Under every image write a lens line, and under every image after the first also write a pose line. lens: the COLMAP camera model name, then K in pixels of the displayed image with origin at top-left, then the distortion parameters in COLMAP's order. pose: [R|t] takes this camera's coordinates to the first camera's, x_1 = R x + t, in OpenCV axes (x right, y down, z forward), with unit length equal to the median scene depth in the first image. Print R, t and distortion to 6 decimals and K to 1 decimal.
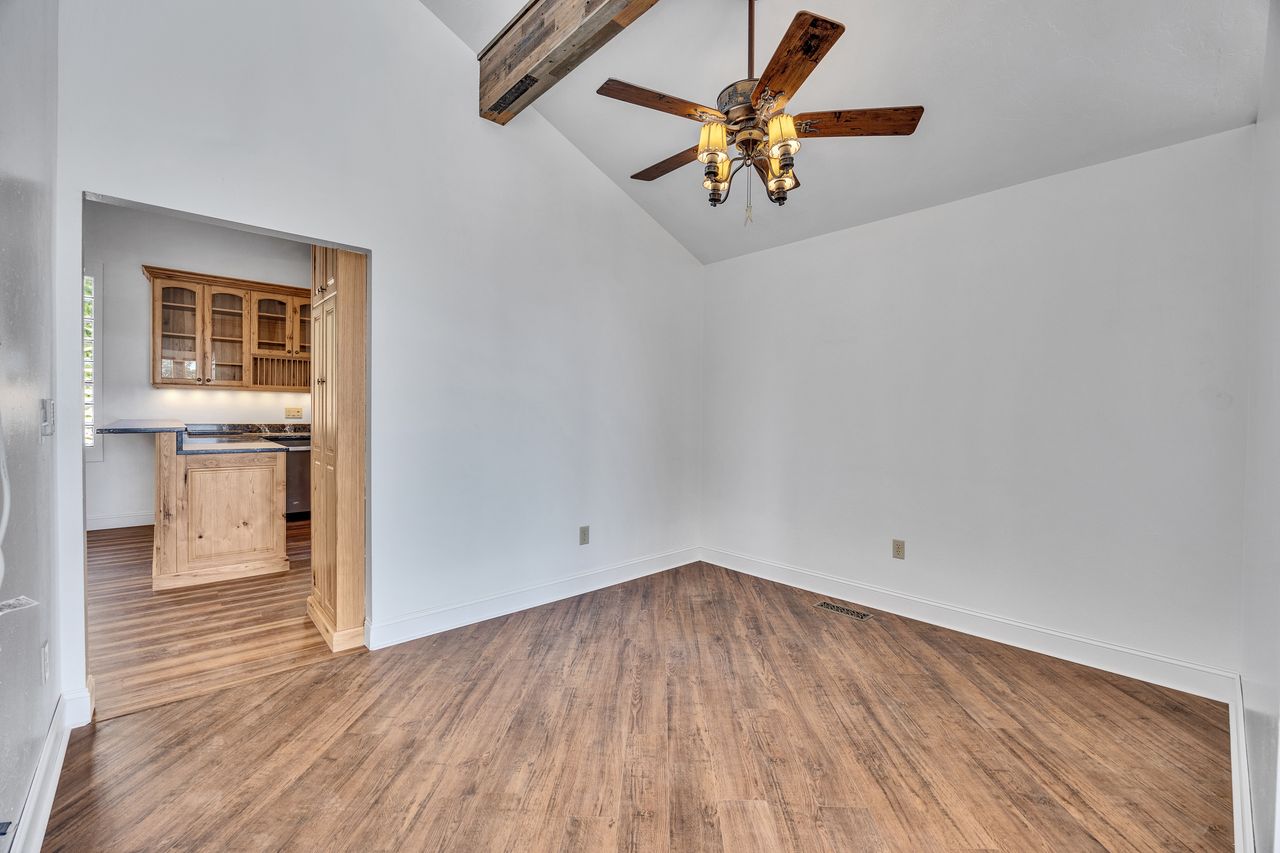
lens RADIAL K [[532.3, 0, 641.8], [0, 532.3, 422.3], [0, 0, 1]] dist [-0.013520, 0.000864]
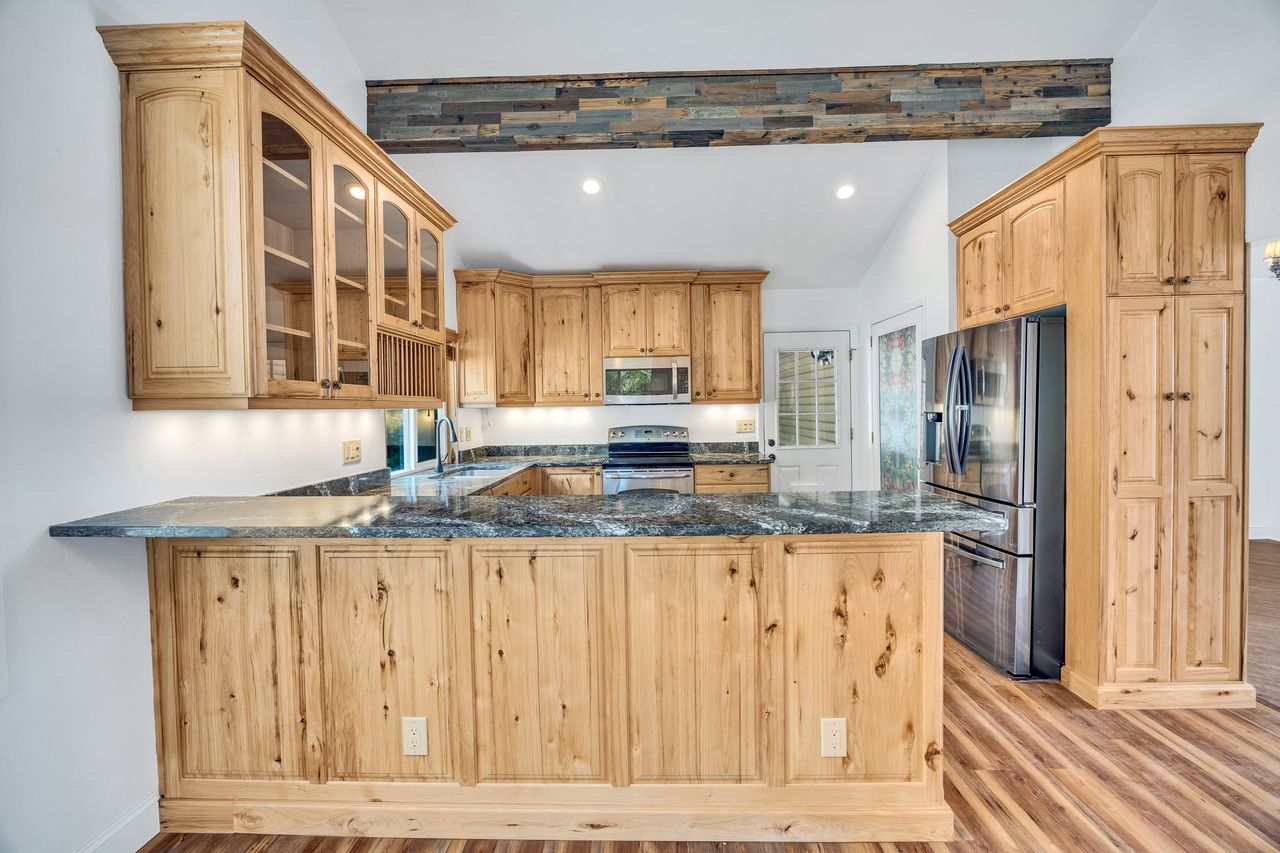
lens RADIAL K [[532.3, 0, 639.2], [0, 532.3, 422.2], [0, 0, 1]] dist [-0.013520, 0.000864]
pose [[0.690651, -0.046042, 0.721721, -0.917157], [0.040960, 0.998860, 0.024525, -0.050949], [-0.722027, 0.012623, 0.691749, 0.548450]]
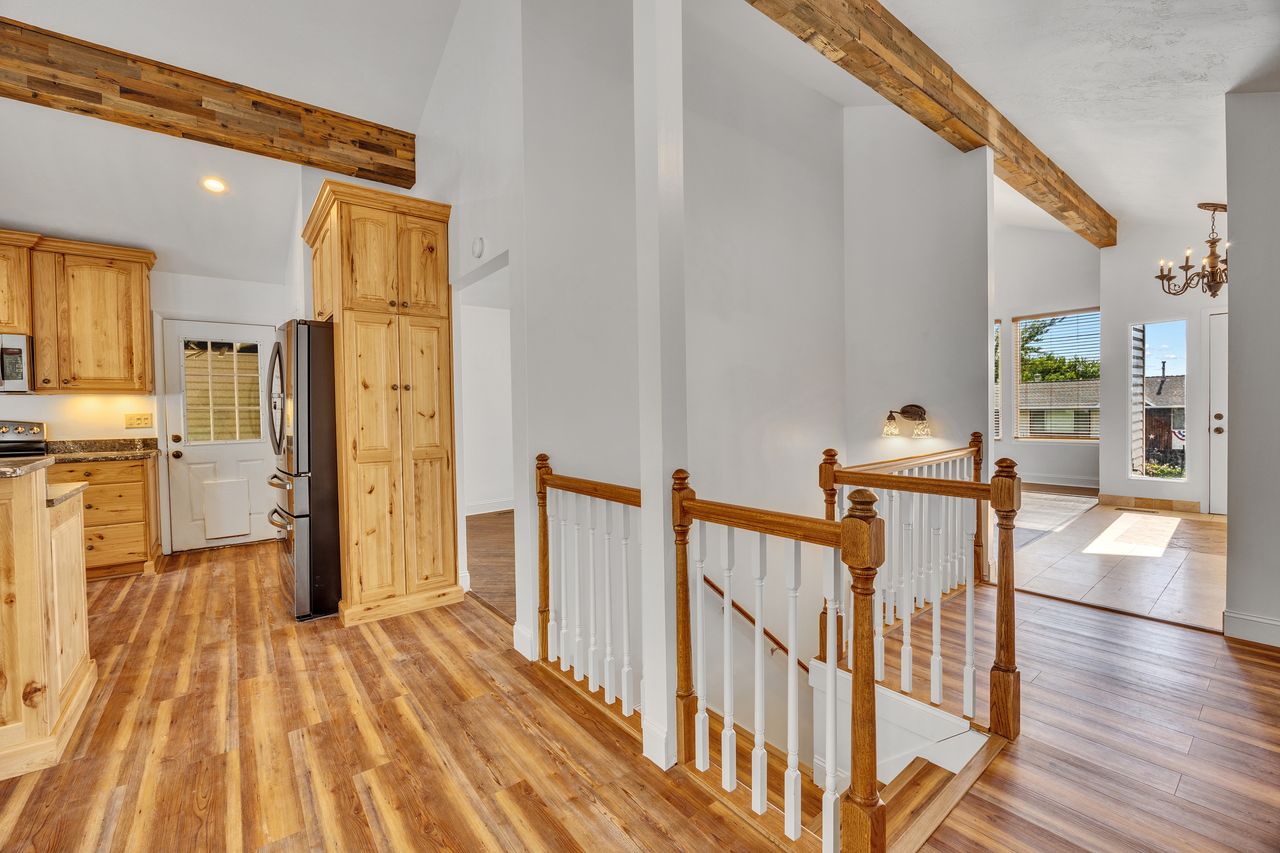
lens RADIAL K [[532.3, 0, 639.0], [0, 532.3, 425.0], [0, 0, 1]] dist [-0.013520, 0.000864]
pose [[0.067692, -0.041111, 0.996859, -0.887219], [0.028753, 0.998816, 0.039239, -0.017694], [-0.997292, 0.026007, 0.068794, 0.227008]]
